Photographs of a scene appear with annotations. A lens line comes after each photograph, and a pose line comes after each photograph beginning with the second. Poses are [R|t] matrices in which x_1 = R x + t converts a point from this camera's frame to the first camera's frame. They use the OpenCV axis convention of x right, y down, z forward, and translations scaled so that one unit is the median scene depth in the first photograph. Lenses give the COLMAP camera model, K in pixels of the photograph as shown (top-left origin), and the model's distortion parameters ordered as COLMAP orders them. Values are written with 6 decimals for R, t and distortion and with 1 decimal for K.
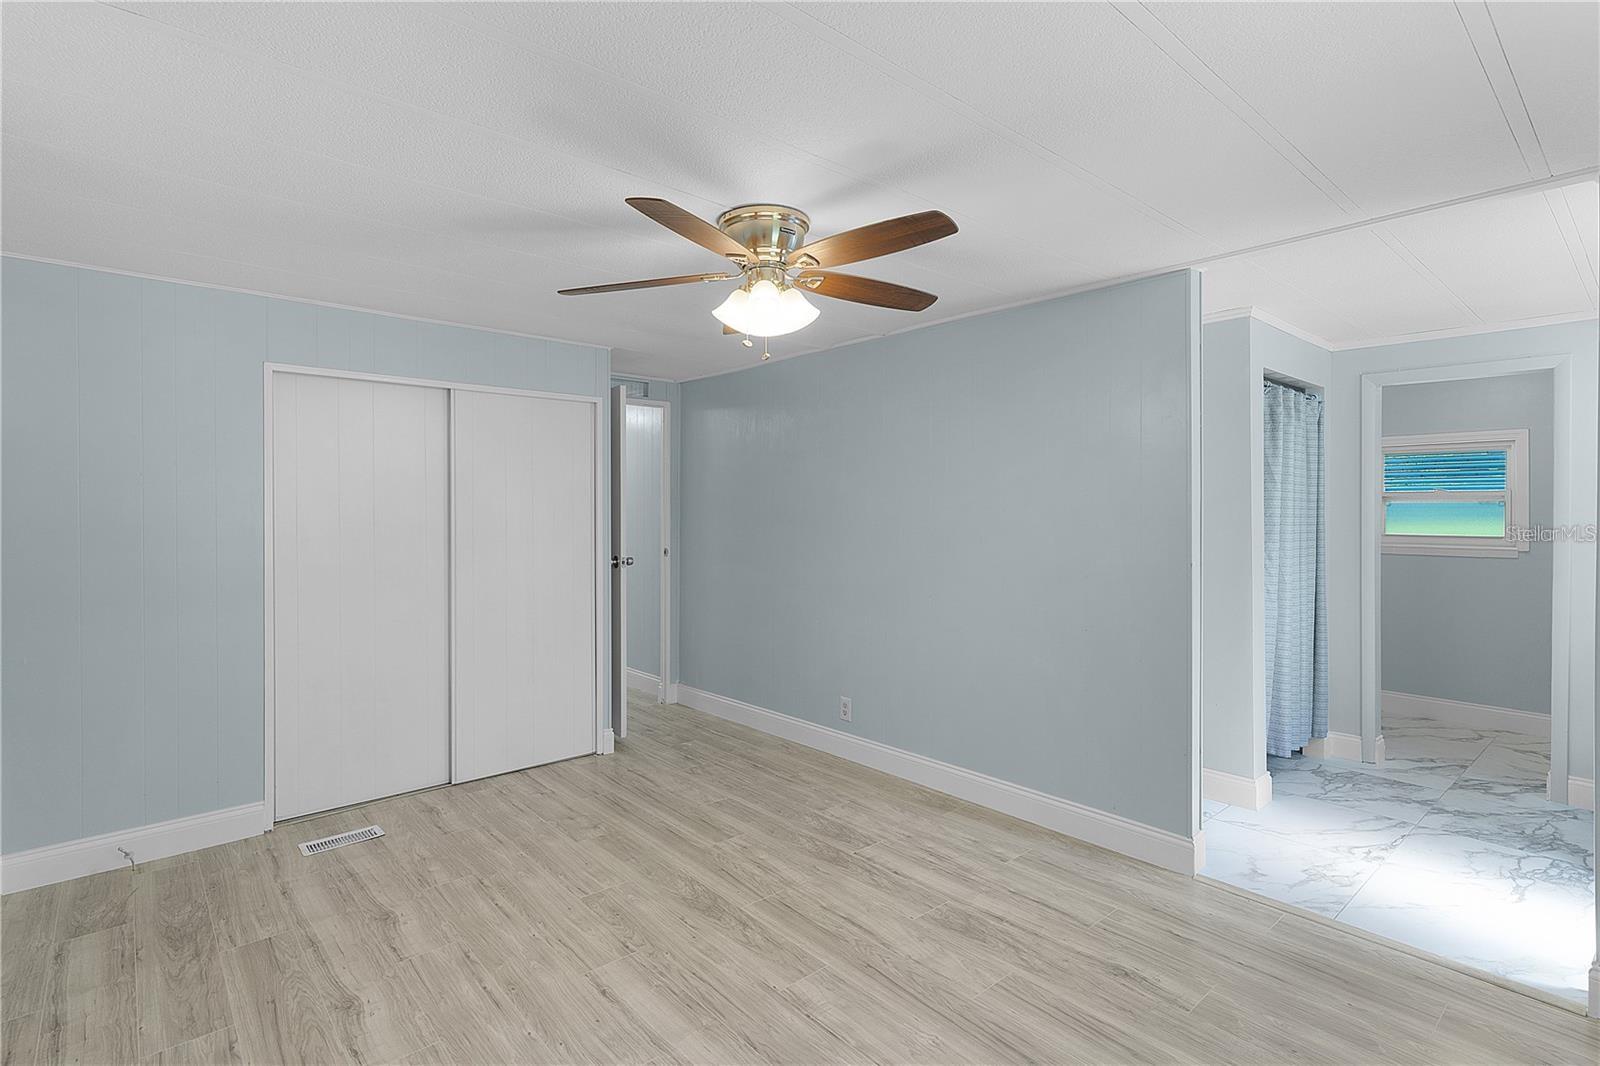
lens RADIAL K [[771.6, 0, 788.9], [0, 771.6, 523.6], [0, 0, 1]] dist [0.003619, -0.001101]
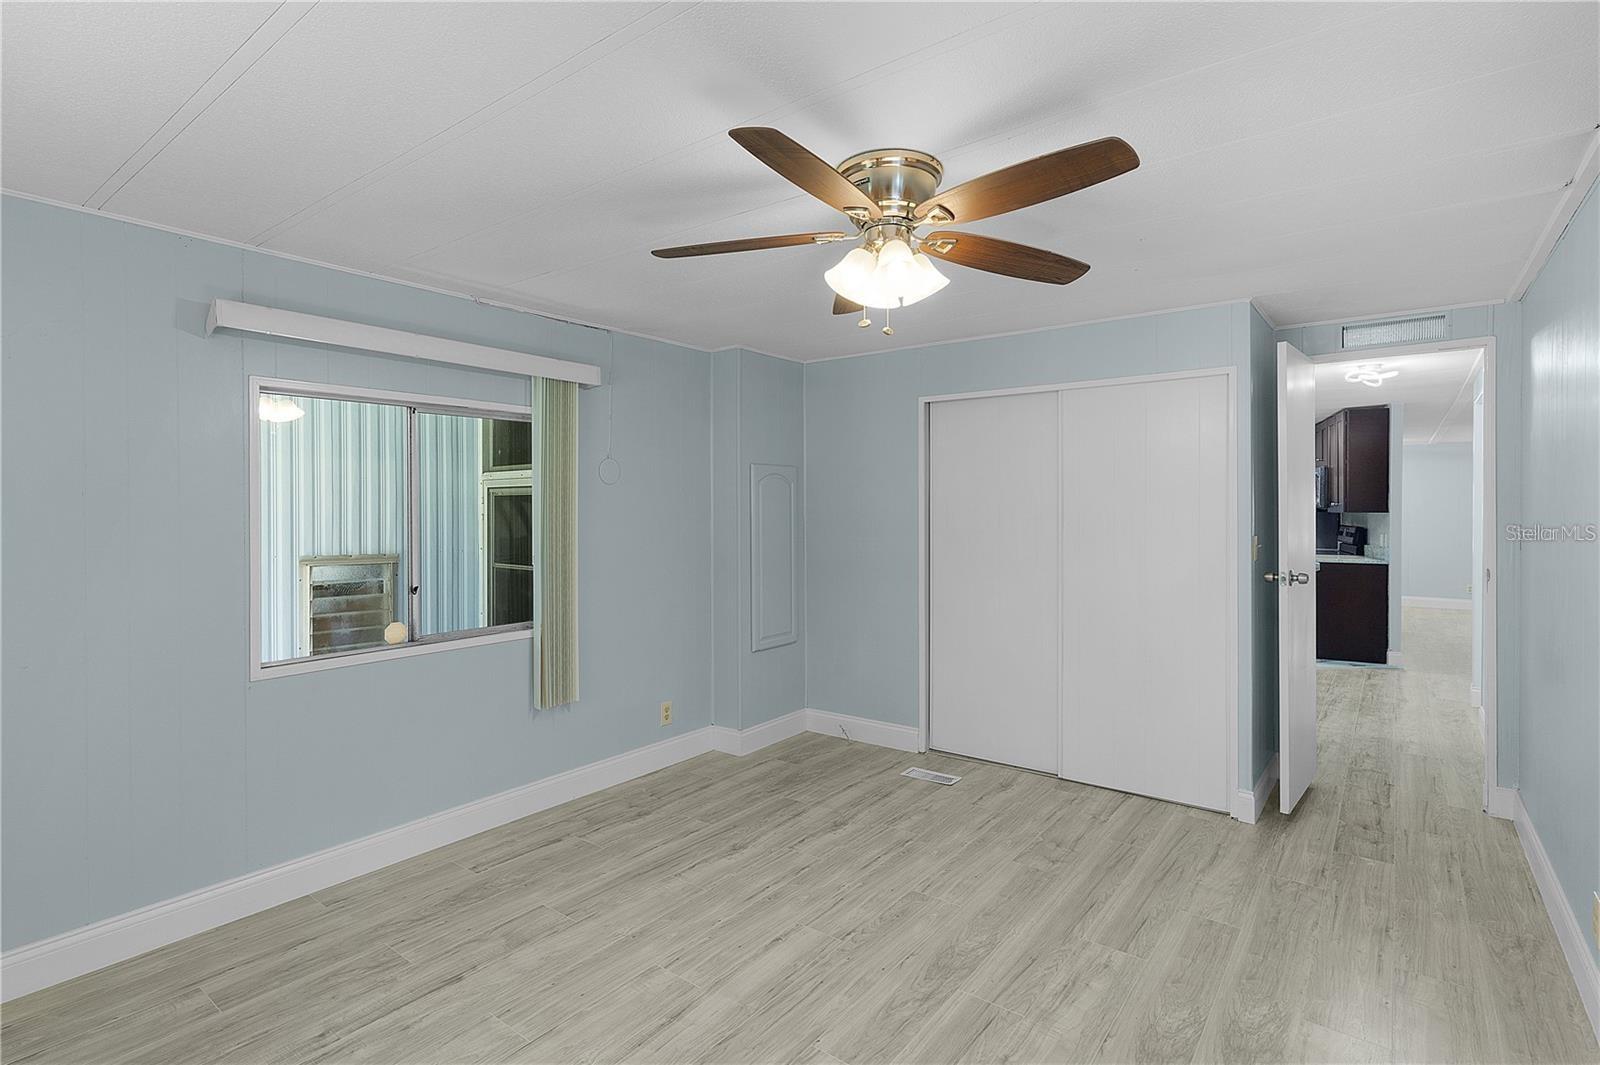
lens RADIAL K [[771.6, 0, 801.4], [0, 771.6, 509.0], [0, 0, 1]] dist [0.003619, -0.001101]
pose [[0.204227, 0.000121, -0.978924, 0.666010], [-0.015013, 0.999883, -0.003008, -0.011596], [0.978809, 0.015311, 0.204204, 0.613227]]
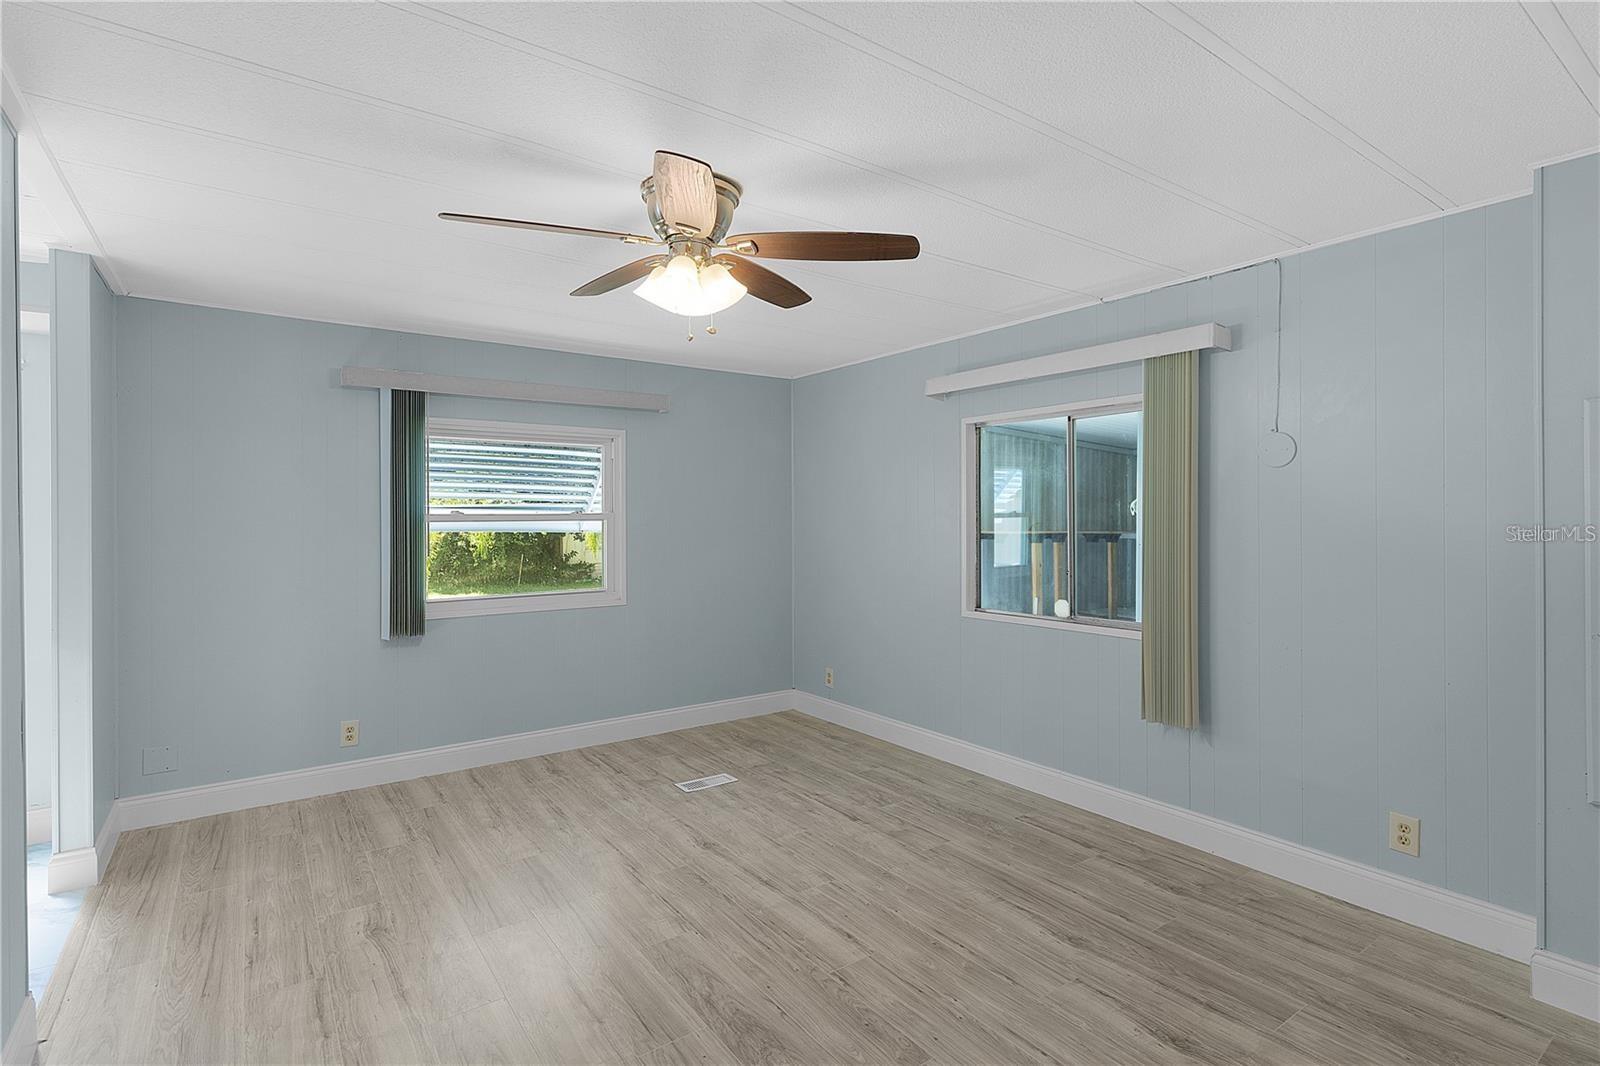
lens RADIAL K [[771.6, 0, 802.0], [0, 771.6, 523.3], [0, 0, 1]] dist [0.003619, -0.001101]
pose [[-0.996836, 0.002372, 0.079449, -0.201406], [0.004745, 0.999548, 0.029694, -0.015833], [-0.079343, 0.029977, -0.996397, 1.614222]]
